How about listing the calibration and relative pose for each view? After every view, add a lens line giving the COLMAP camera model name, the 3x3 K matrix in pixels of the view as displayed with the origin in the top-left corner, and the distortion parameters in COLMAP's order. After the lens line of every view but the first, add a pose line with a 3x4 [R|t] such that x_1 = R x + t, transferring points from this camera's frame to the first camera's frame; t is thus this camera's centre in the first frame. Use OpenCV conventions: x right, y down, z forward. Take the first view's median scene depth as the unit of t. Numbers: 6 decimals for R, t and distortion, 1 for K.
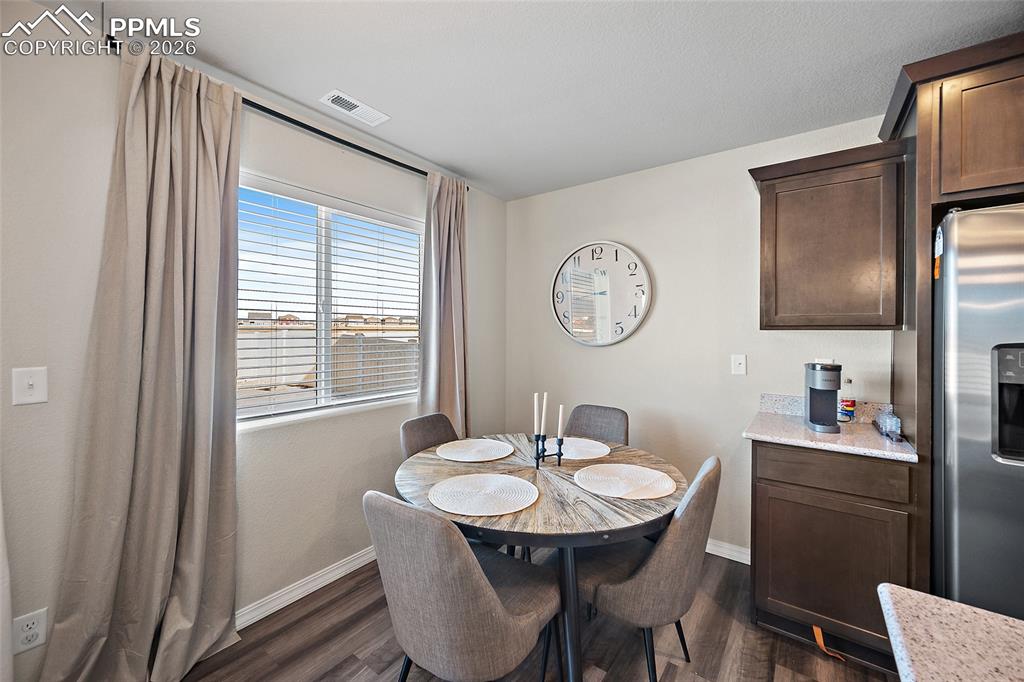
lens RADIAL K [[408.9, 0, 509.0], [0, 408.9, 330.7], [0, 0, 1]] dist [-0.001183, -0.000032]
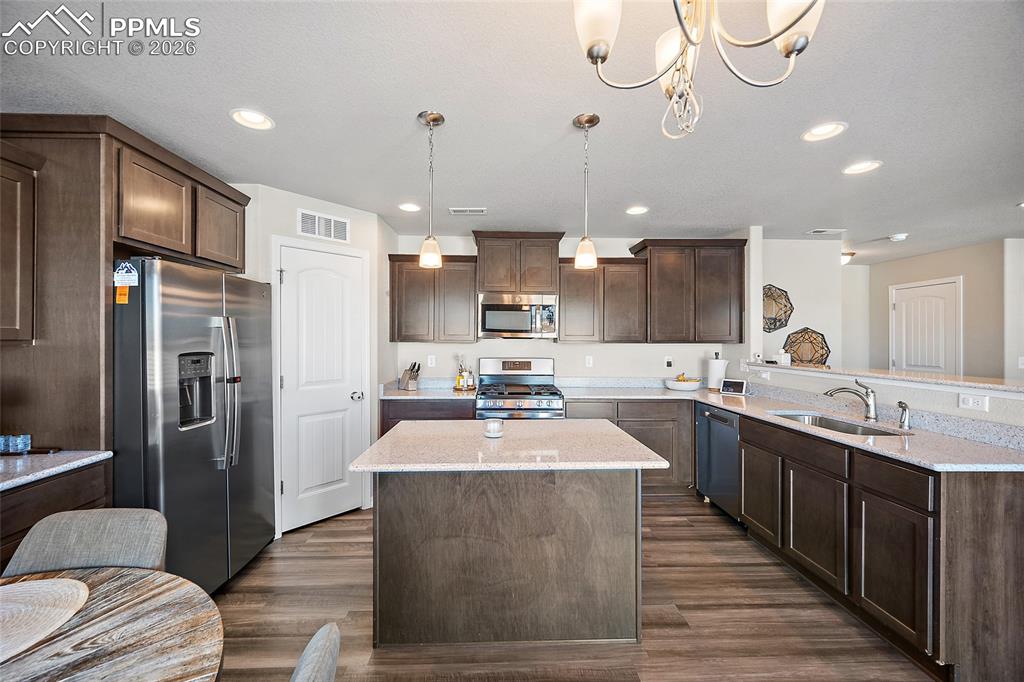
lens RADIAL K [[406.2, 0, 512.0], [0, 406.2, 341.0], [0, 0, 1]] dist [-0.001619, 0.000348]
pose [[-0.635507, -0.009151, 0.772041, -0.519958], [-0.006286, 0.999958, 0.006678, -0.024040], [-0.772069, -0.000609, -0.635538, 0.689254]]
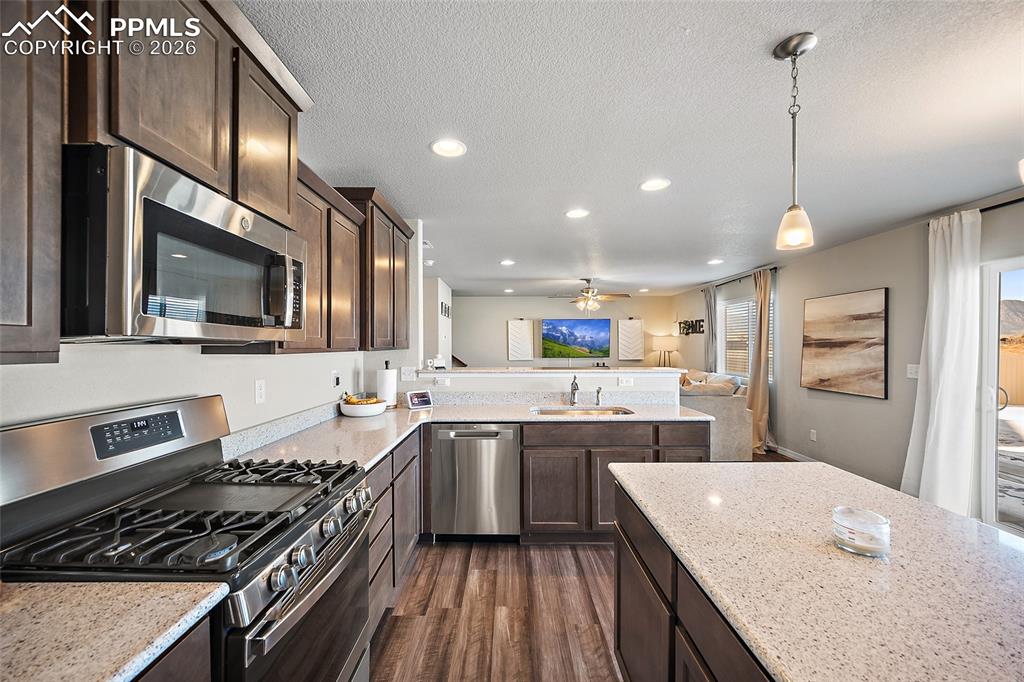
lens RADIAL K [[405.5, 0, 506.6], [0, 405.5, 347.5], [0, 0, 1]] dist [-0.001492, -0.000117]
pose [[-0.798513, 0.000987, -0.601977, 1.081698], [-0.002349, 0.999986, 0.004755, -0.021220], [0.601973, 0.005211, -0.798500, 0.171332]]
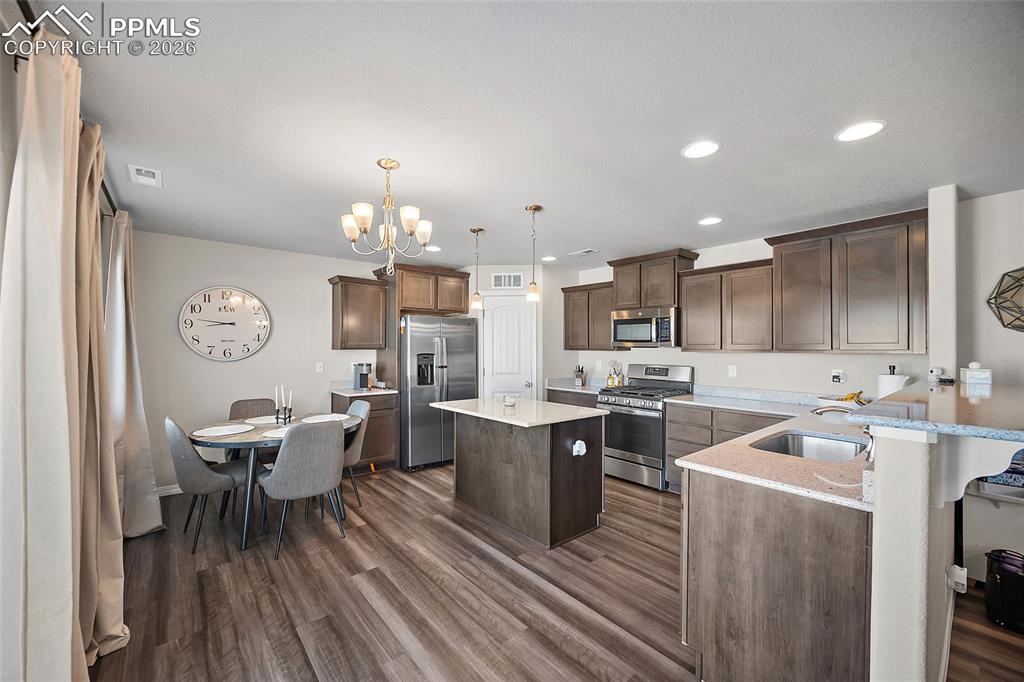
lens RADIAL K [[405.5, 0, 506.6], [0, 405.5, 347.5], [0, 0, 1]] dist [-0.001492, -0.000117]
pose [[0.215551, -0.002757, 0.976489, -1.456770], [-0.004444, 0.999983, 0.003805, -0.029116], [-0.976482, -0.005160, 0.215535, -0.366651]]
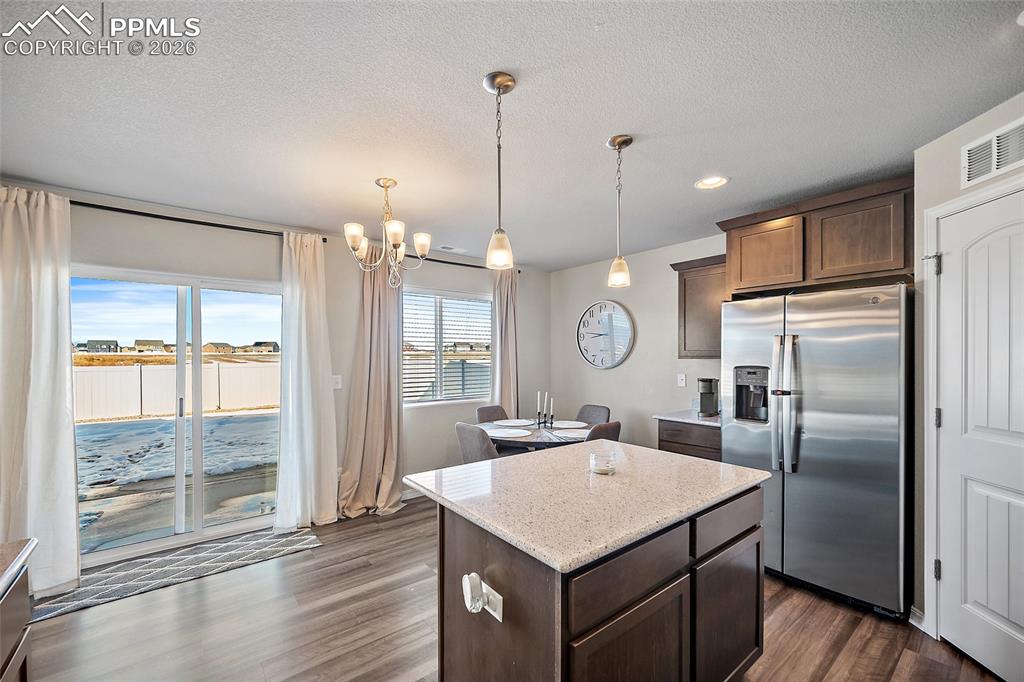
lens RADIAL K [[420.6, 0, 504.1], [0, 420.6, 360.8], [0, 0, 1]] dist [-0.001127, -0.000021]
pose [[0.966168, -0.005012, -0.257863, 0.412125], [0.008423, 0.999891, 0.012126, -0.022540], [0.257774, -0.013888, 0.966105, -0.976364]]
